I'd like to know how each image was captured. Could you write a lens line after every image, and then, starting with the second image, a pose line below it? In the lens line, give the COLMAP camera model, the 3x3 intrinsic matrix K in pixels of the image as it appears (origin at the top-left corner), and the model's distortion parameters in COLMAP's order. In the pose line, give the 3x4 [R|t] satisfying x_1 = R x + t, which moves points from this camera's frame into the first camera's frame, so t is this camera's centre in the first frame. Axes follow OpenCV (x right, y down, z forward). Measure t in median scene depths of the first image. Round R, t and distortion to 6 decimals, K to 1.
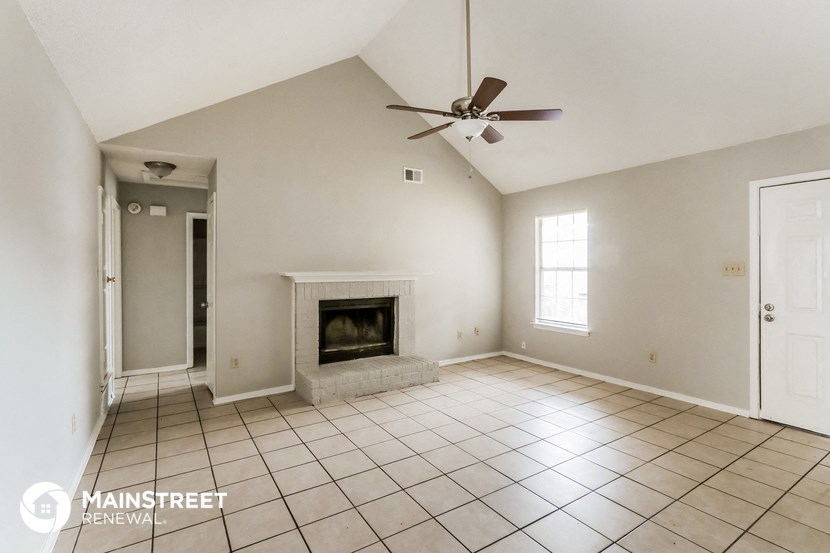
lens RADIAL K [[389.4, 0, 418.5], [0, 389.4, 268.4], [0, 0, 1]] dist [-0.000216, 0.000048]
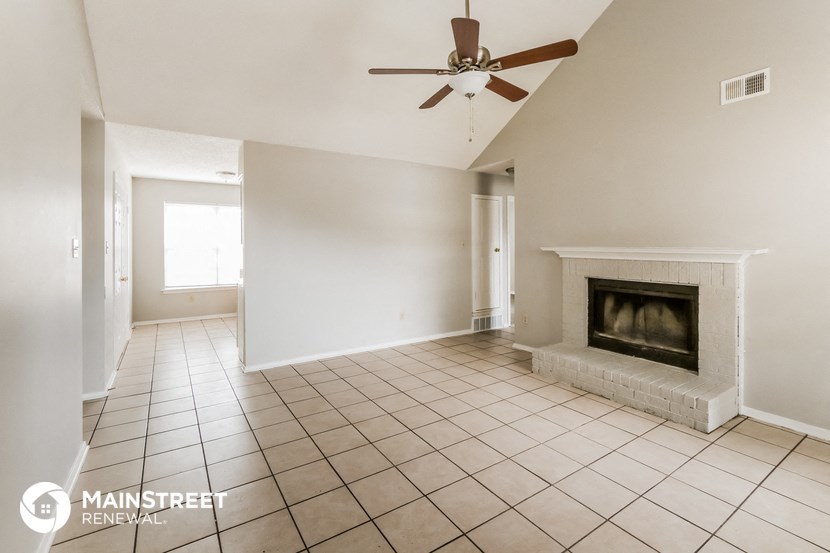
lens RADIAL K [[381.9, 0, 413.9], [0, 381.9, 244.0], [0, 0, 1]] dist [0.000126, 0.000033]
pose [[0.000957, 0.005081, -0.999987, 0.616017], [0.006606, 0.999965, 0.005087, -0.005742], [0.999978, -0.006610, 0.000924, 0.538753]]
